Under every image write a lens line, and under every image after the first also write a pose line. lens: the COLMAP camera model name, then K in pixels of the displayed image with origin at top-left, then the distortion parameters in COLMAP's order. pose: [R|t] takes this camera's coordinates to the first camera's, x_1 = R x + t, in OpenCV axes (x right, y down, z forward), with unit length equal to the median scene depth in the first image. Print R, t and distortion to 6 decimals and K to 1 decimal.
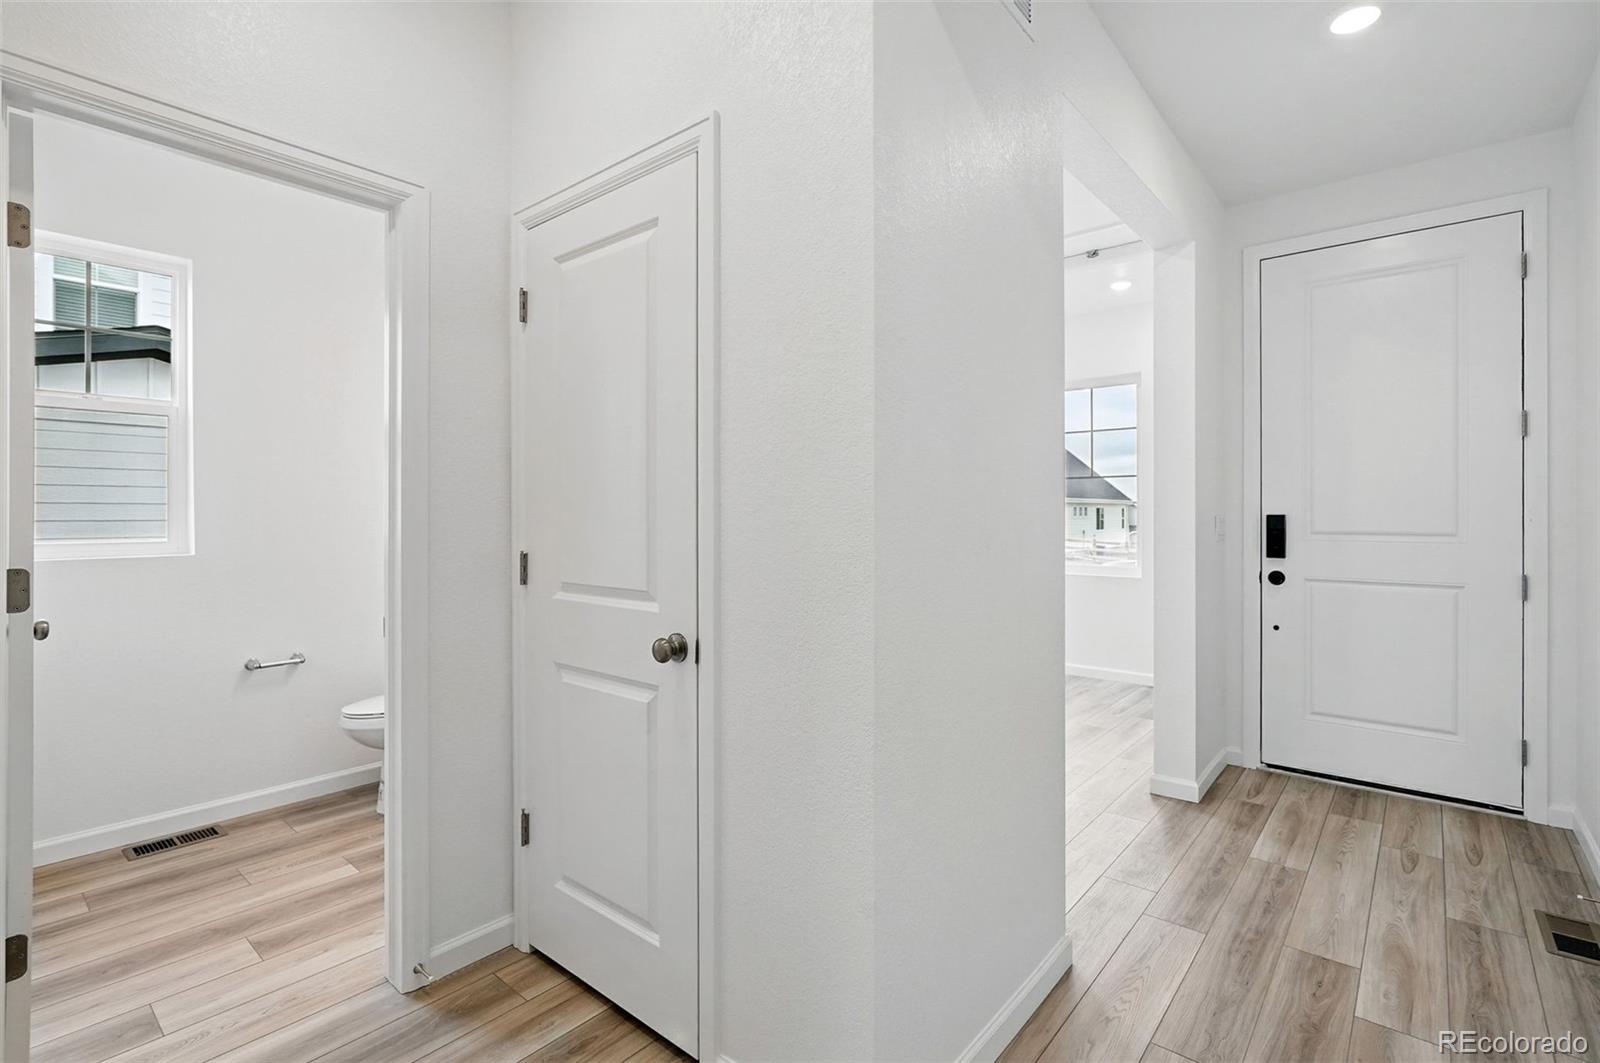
lens RADIAL K [[746.2, 0, 799.7], [0, 746.2, 524.8], [0, 0, 1]] dist [0.001609, 0.000192]
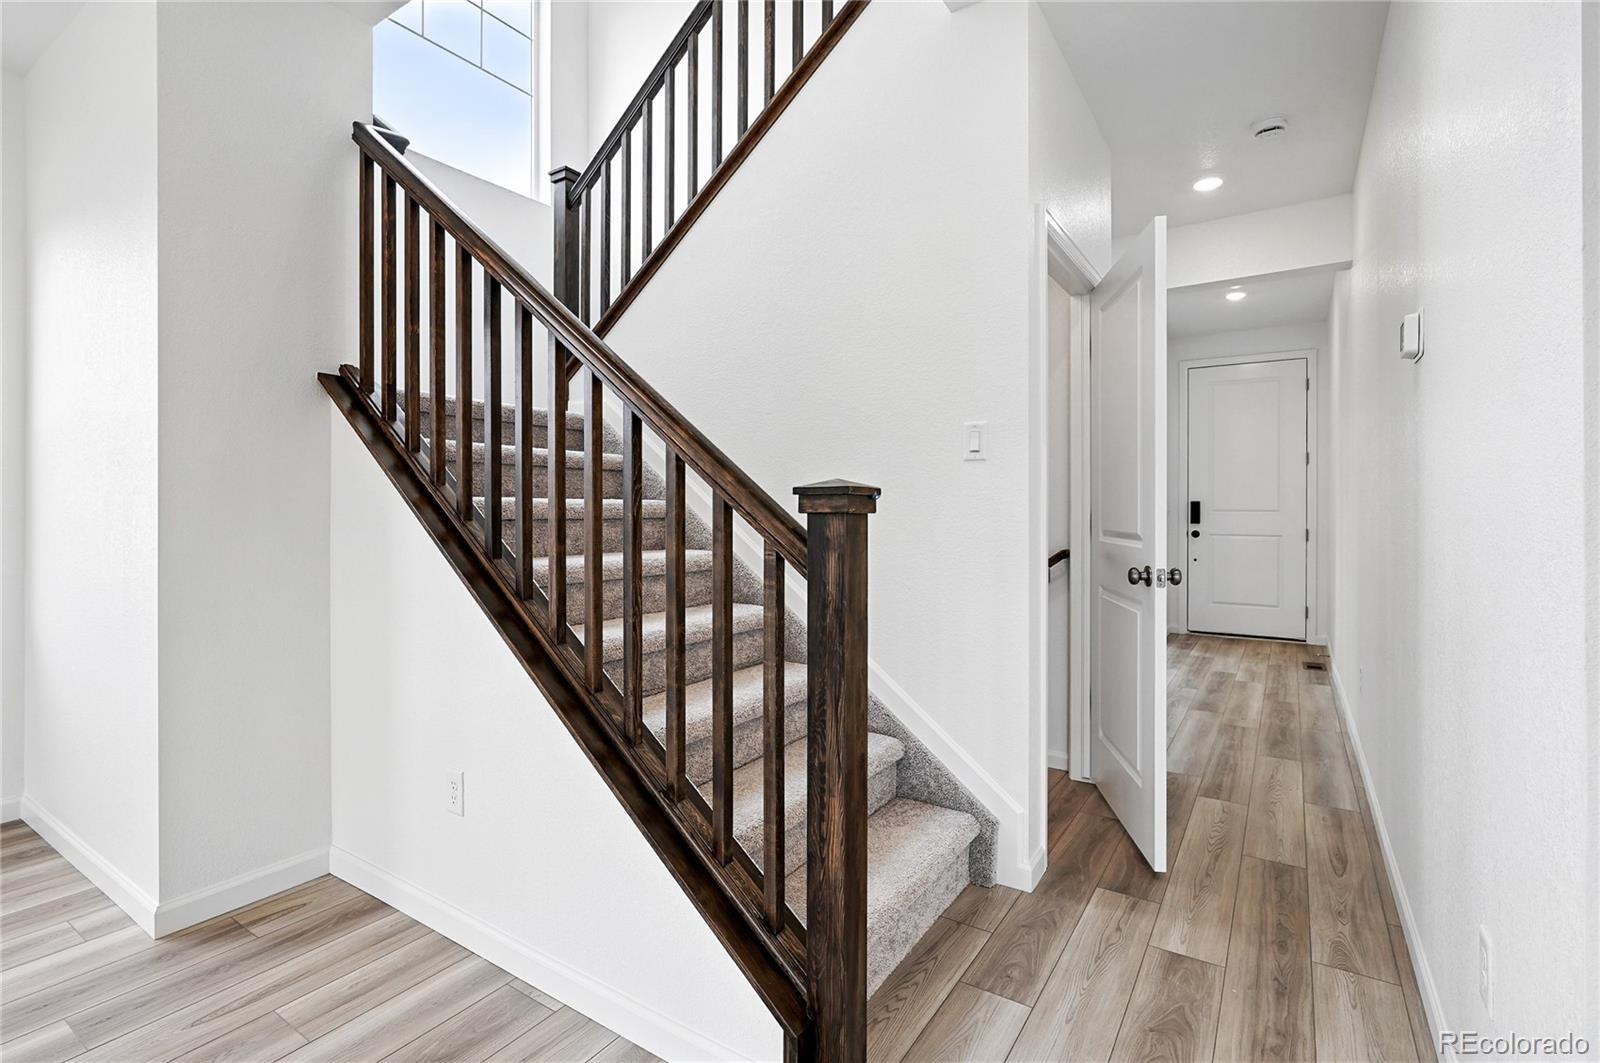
lens RADIAL K [[731.3, 0, 797.8], [0, 731.3, 520.5], [0, 0, 1]] dist [-0.009587, 0.000995]
pose [[0.993883, 0.001208, 0.110431, -0.693754], [-0.001845, 0.999982, 0.005666, 0.032234], [-0.110422, -0.005835, 0.993868, -0.891075]]
